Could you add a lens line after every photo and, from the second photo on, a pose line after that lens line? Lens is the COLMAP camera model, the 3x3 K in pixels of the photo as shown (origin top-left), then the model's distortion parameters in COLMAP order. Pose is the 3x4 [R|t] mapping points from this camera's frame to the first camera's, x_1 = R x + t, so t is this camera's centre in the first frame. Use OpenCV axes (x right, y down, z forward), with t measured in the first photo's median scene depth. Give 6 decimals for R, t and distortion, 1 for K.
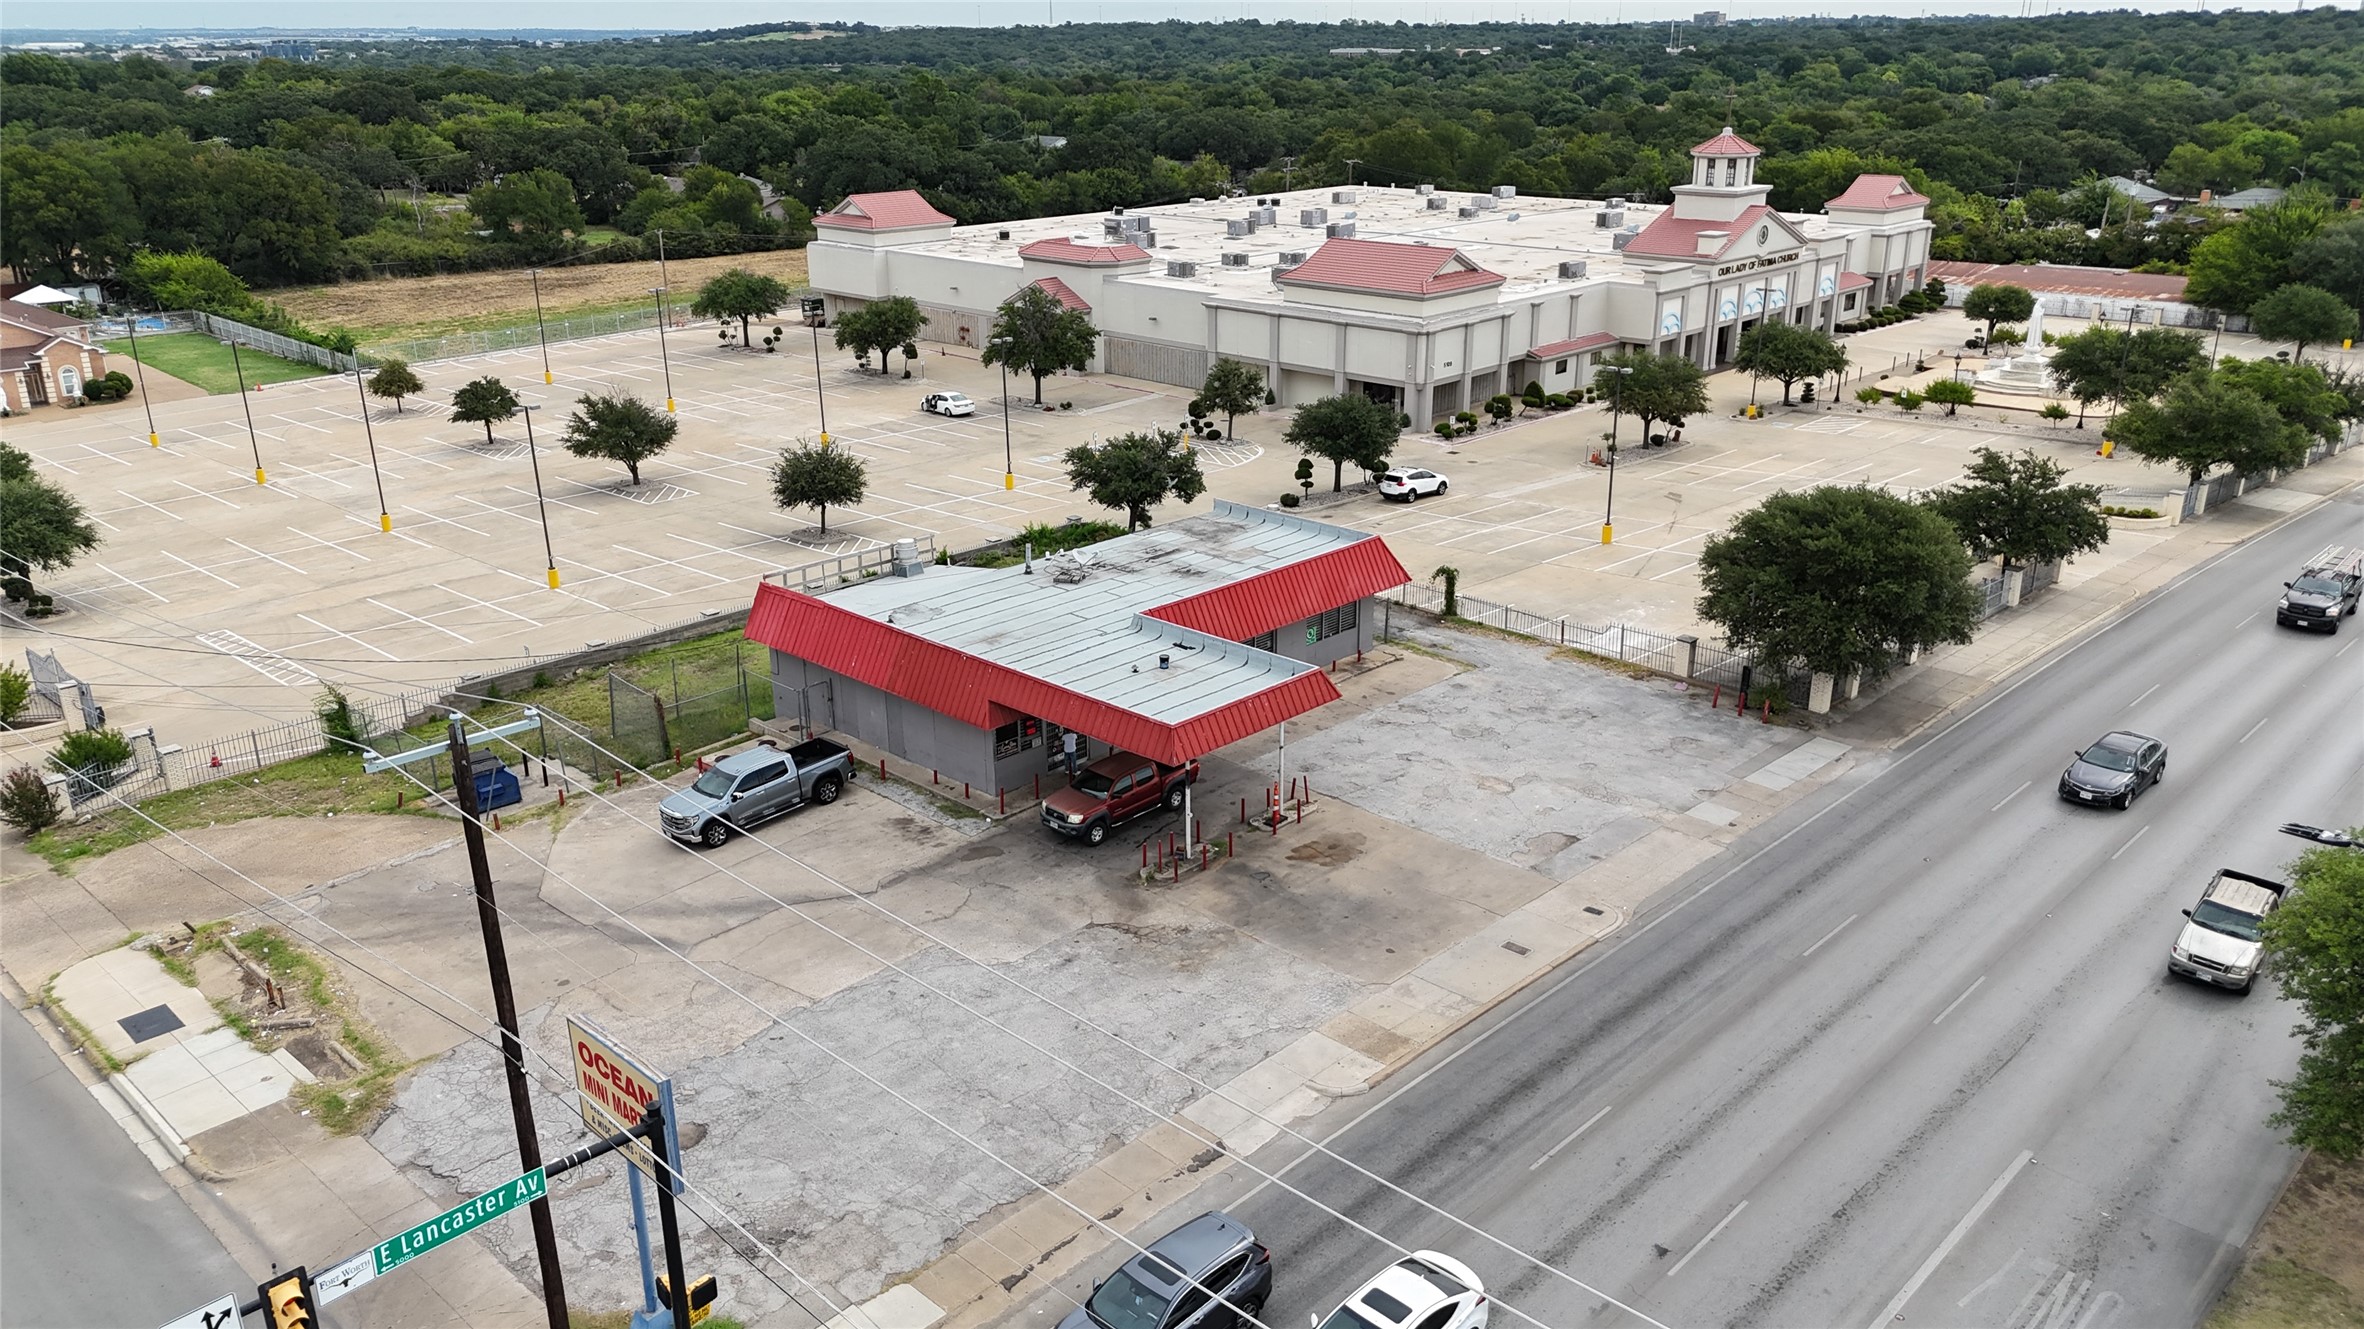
lens RADIAL K [[1738.9, 0, 1182.8], [0, 1738.9, 671.7], [0, 0, 1]] dist [0.069583, -0.066496]
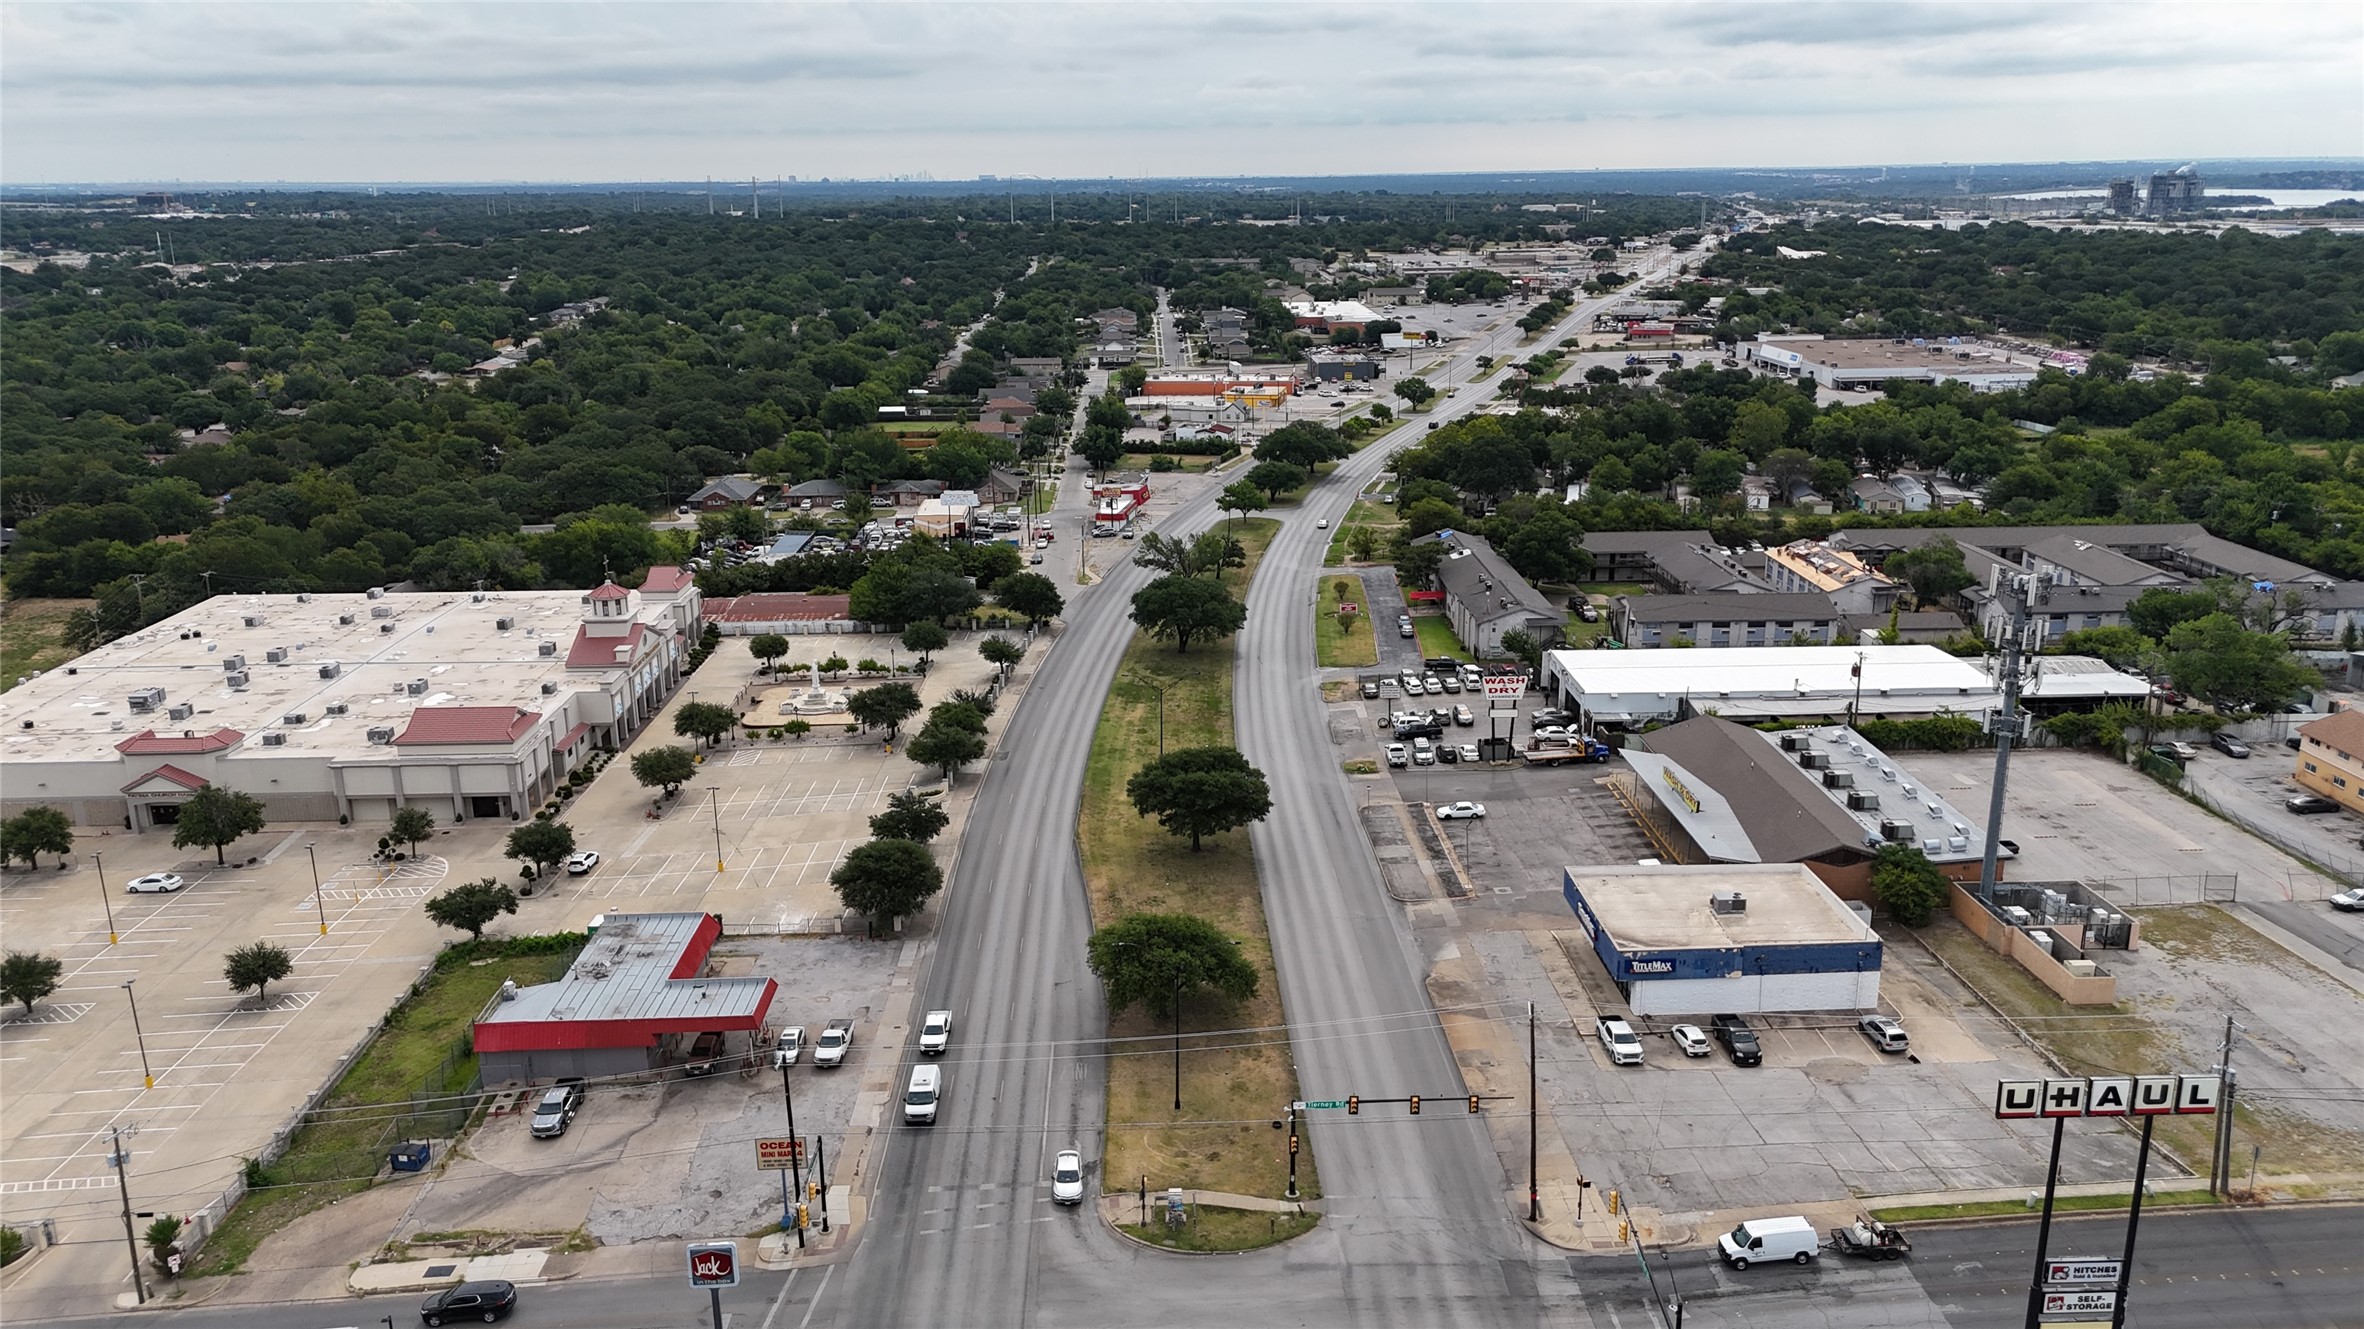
lens RADIAL K [[1738.9, 0, 1184.1], [0, 1738.9, 666.5], [0, 0, 1]] dist [0.069583, -0.066496]
pose [[0.697808, -0.194346, 0.689416, -0.988916], [0.251318, 0.967729, 0.018425, -0.282923], [-0.670749, 0.160406, 0.724132, -1.135017]]
